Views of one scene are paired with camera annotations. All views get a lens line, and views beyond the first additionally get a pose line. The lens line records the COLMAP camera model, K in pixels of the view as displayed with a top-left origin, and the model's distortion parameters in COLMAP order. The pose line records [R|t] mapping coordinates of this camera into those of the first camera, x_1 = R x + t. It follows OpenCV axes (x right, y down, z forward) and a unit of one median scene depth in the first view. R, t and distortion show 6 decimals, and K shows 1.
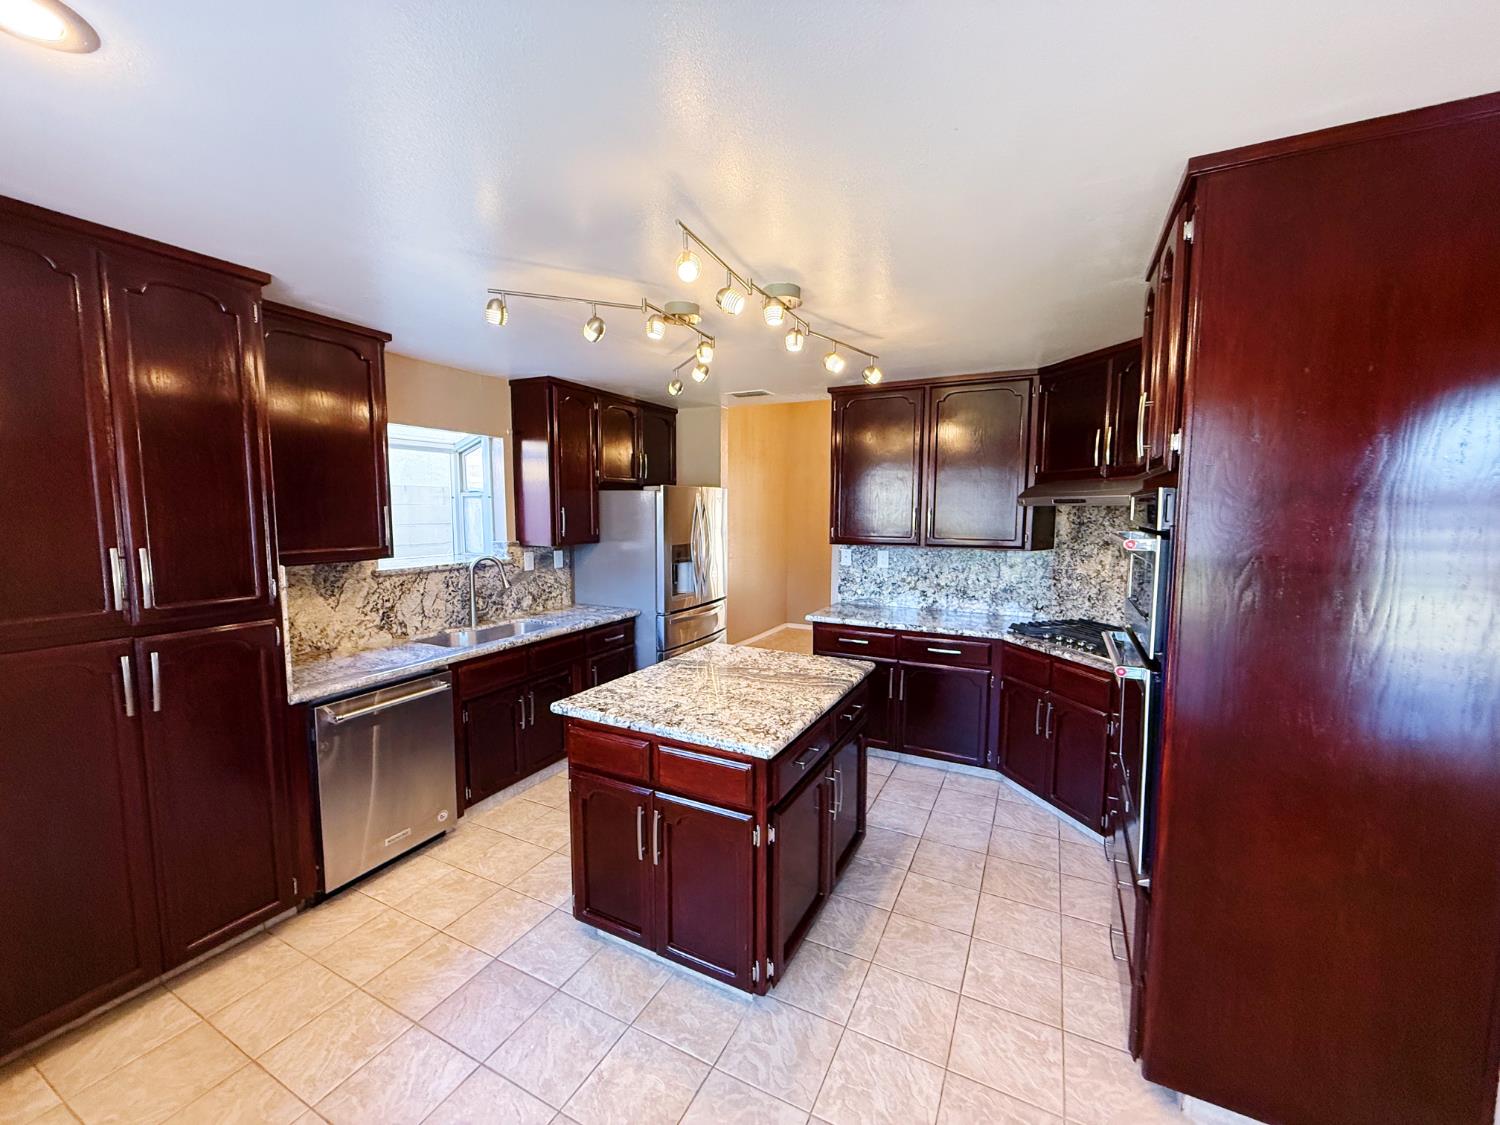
lens RADIAL K [[596.2, 0, 748.5], [0, 596.2, 562.1], [0, 0, 1]] dist [0.000749, -0.001088]
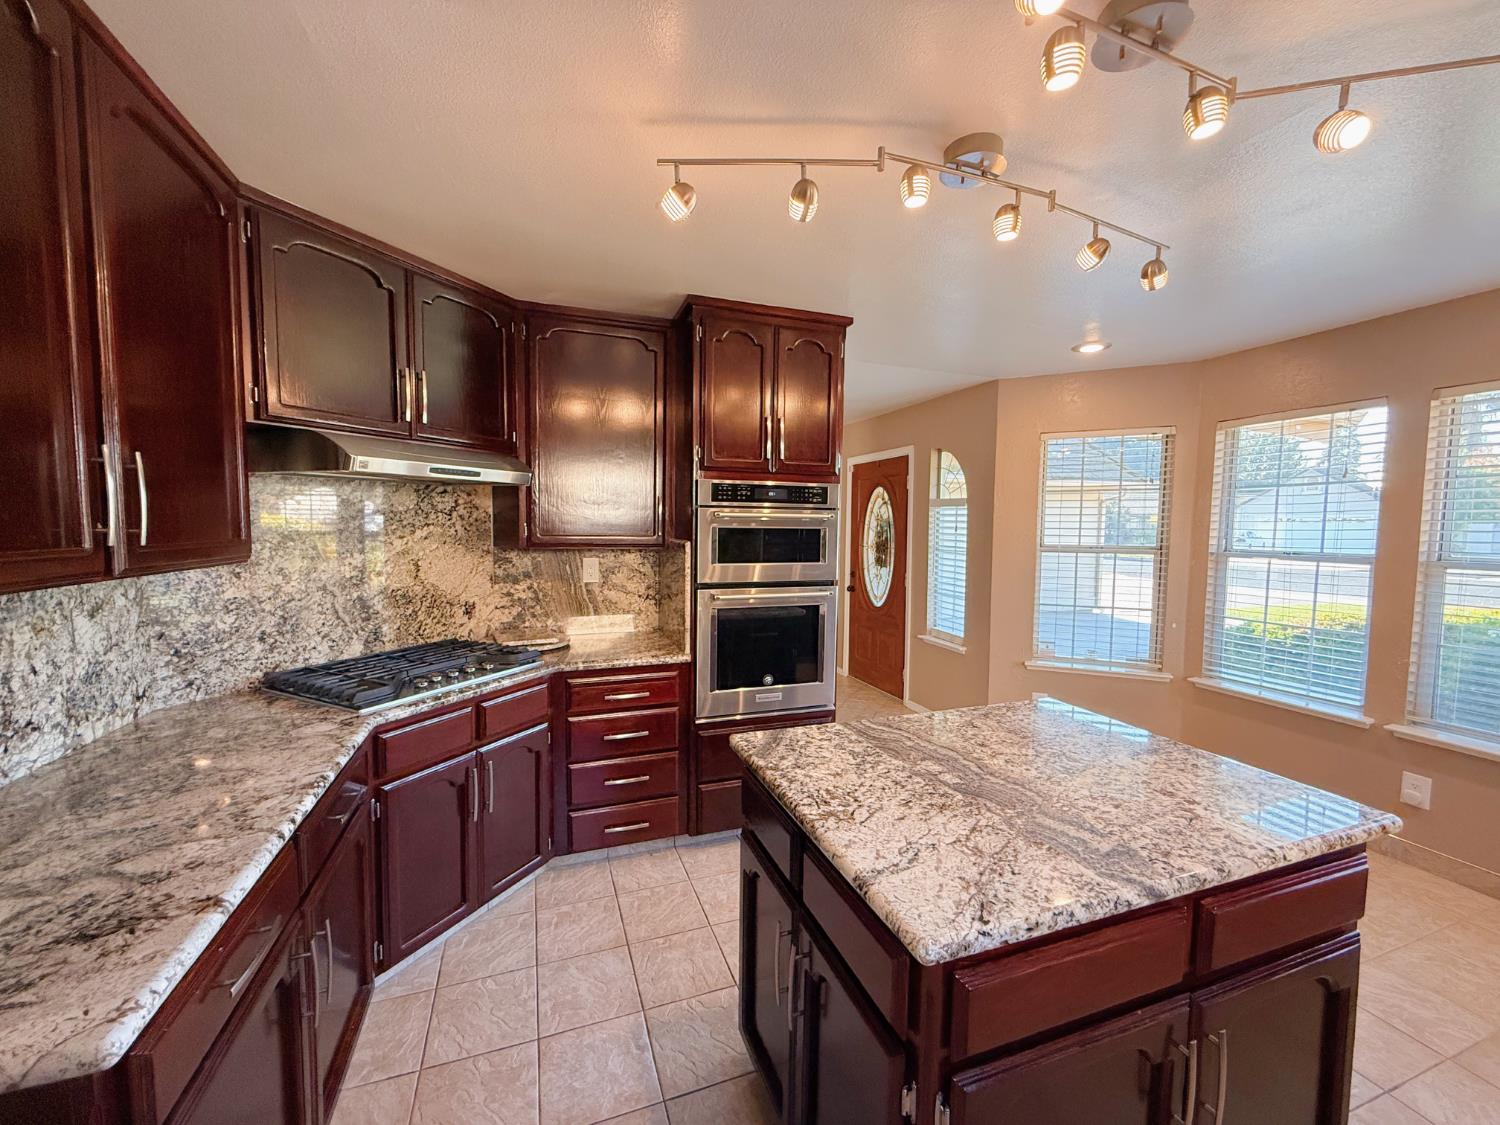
lens RADIAL K [[596.2, 0, 747.8], [0, 596.2, 564.1], [0, 0, 1]] dist [0.000749, -0.001088]
pose [[-0.727626, -0.056186, 0.683669, -0.155478], [0.051555, 0.989342, 0.136177, -0.062381], [-0.684034, 0.134332, -0.716974, 1.086933]]
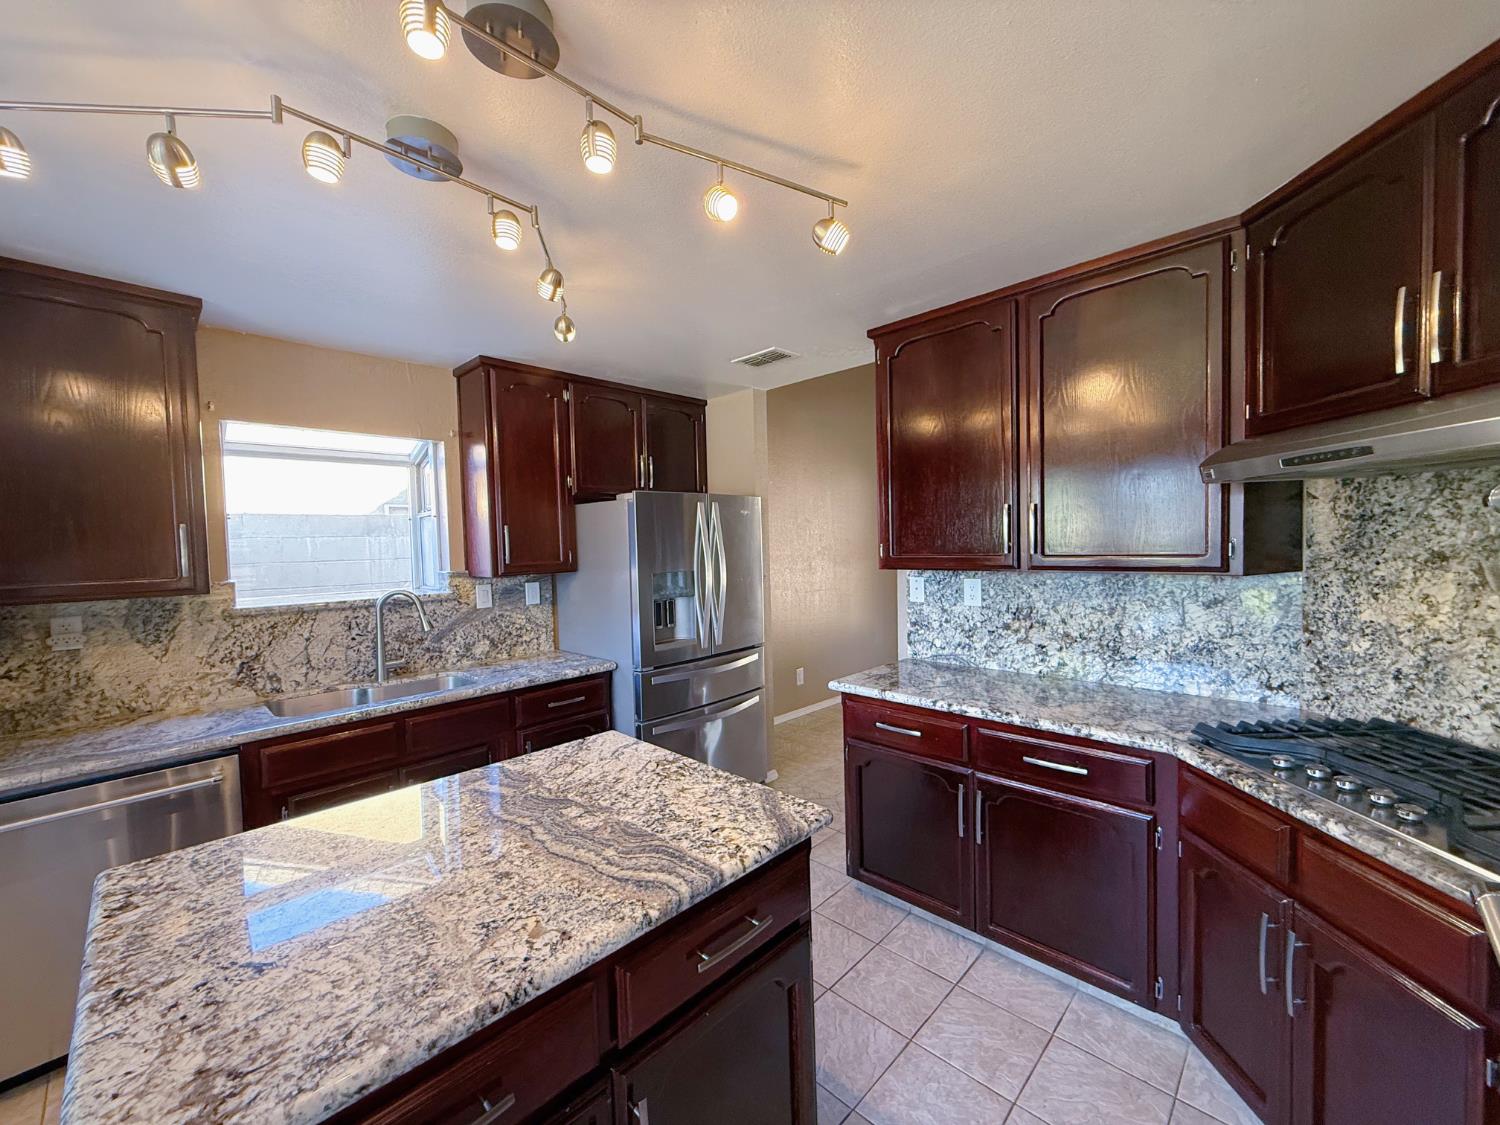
lens RADIAL K [[596.2, 0, 747.6], [0, 596.2, 562.6], [0, 0, 1]] dist [0.000749, -0.001088]
pose [[0.953523, -0.018063, -0.300778, 0.230040], [0.002053, 0.998568, -0.053460, -0.003426], [0.301313, 0.050358, 0.952195, 0.401386]]
